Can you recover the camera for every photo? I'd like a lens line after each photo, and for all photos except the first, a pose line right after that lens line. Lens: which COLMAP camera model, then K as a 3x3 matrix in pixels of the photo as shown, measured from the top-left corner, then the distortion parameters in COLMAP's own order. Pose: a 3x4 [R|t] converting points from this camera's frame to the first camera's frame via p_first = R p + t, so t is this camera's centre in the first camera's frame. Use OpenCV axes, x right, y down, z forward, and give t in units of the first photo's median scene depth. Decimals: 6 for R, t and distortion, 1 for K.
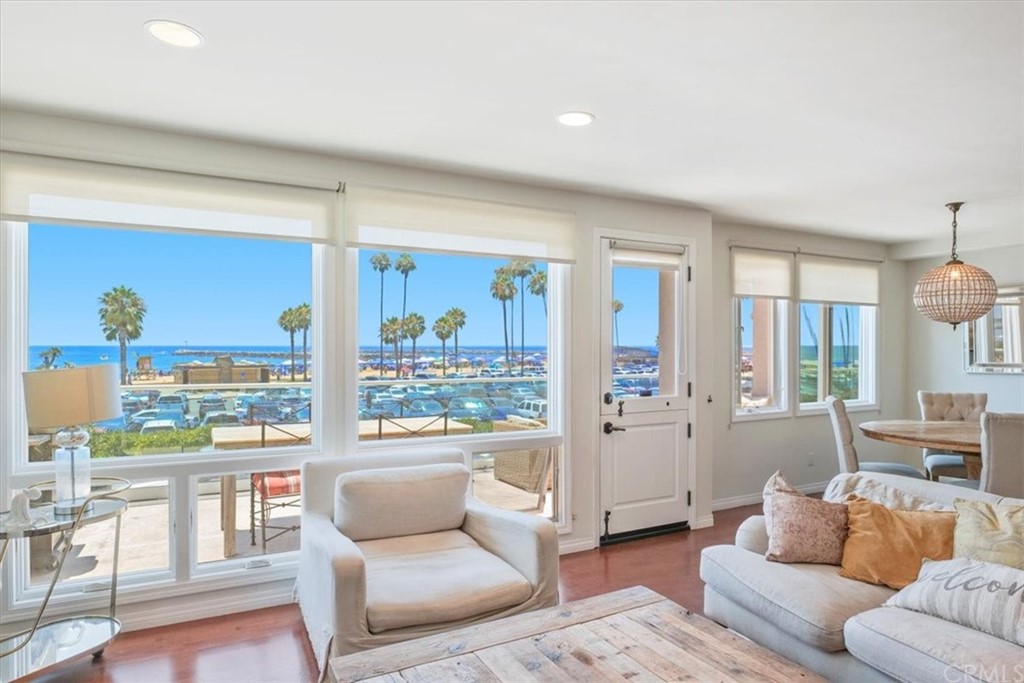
lens RADIAL K [[607.1, 0, 516.3], [0, 607.1, 346.6], [0, 0, 1]] dist [-0.012341, 0.001554]
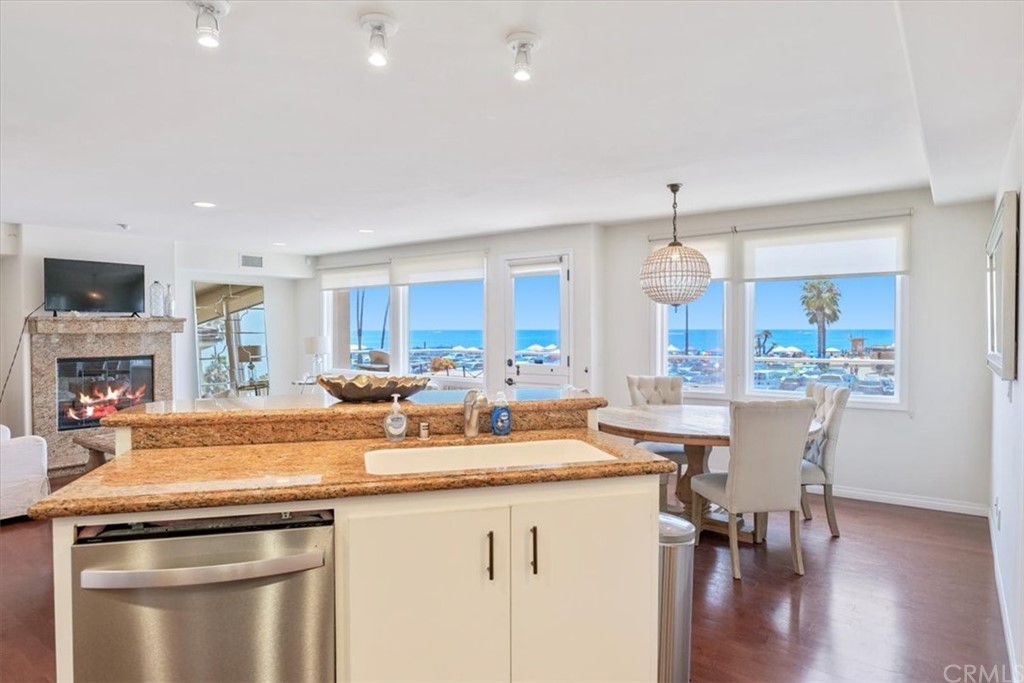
lens RADIAL K [[611.6, 0, 512.0], [0, 611.6, 341.5], [0, 0, 1]] dist [-0.004884, -0.000085]
pose [[0.427210, 0.013596, -0.904050, 0.115863], [0.005001, 0.999836, 0.017399, 0.000204], [0.904139, -0.011955, 0.427072, 0.024385]]
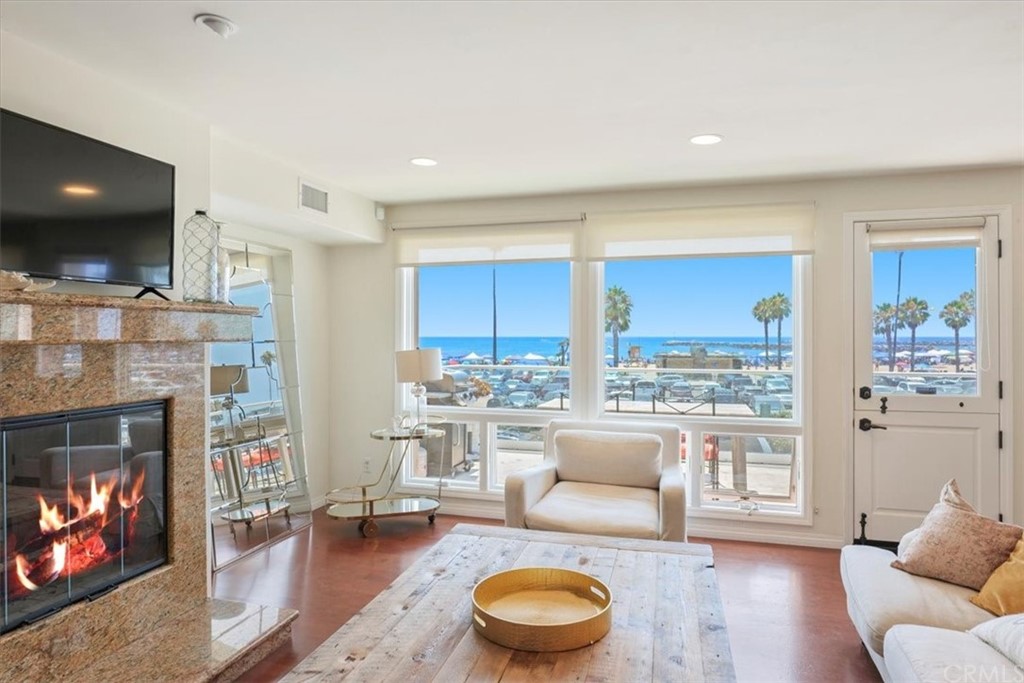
lens RADIAL K [[611.6, 0, 512.0], [0, 611.6, 341.5], [0, 0, 1]] dist [-0.004884, -0.000085]
pose [[0.722755, 0.003498, -0.691096, 0.029935], [0.001215, 0.999979, 0.006333, -0.000046], [0.691103, -0.005417, 0.722736, -0.004023]]
